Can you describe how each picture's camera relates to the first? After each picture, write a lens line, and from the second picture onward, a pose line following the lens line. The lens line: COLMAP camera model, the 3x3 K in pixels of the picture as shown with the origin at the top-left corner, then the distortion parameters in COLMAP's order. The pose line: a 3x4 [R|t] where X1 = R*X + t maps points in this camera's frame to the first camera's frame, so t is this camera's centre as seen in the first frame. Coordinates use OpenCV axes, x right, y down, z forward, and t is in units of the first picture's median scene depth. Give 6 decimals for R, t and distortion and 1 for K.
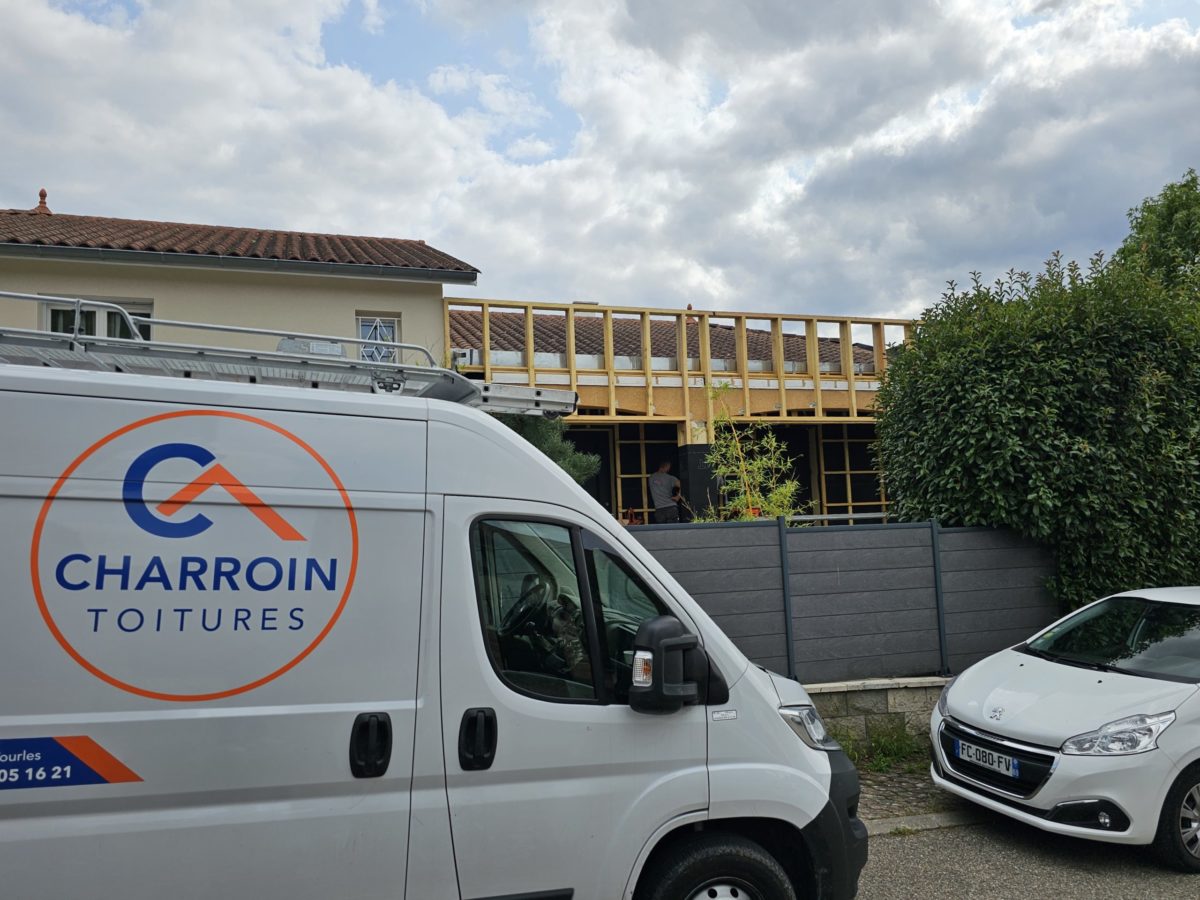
lens RADIAL K [[805.3, 0, 600.0], [0, 805.3, 450.0], [0, 0, 1]] dist [0.025695, -0.004015]
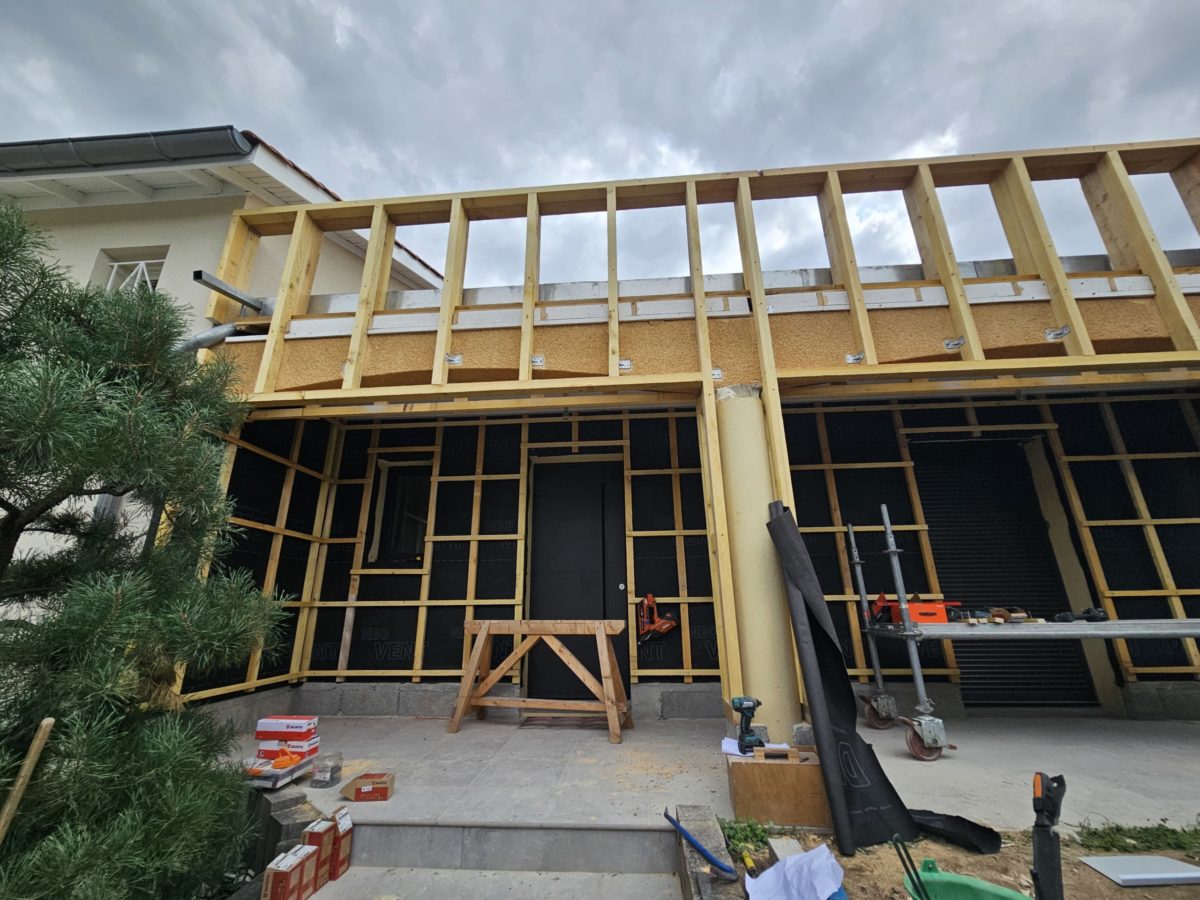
lens RADIAL K [[479.3, 0, 598.3], [0, 479.3, 432.3], [0, 0, 1]] dist [0.000206, 0.000010]
pose [[0.930309, -0.094912, -0.354283, 0.127241], [0.012182, 0.973401, -0.228783, 0.039743], [0.366573, 0.208523, 0.906721, 0.679374]]
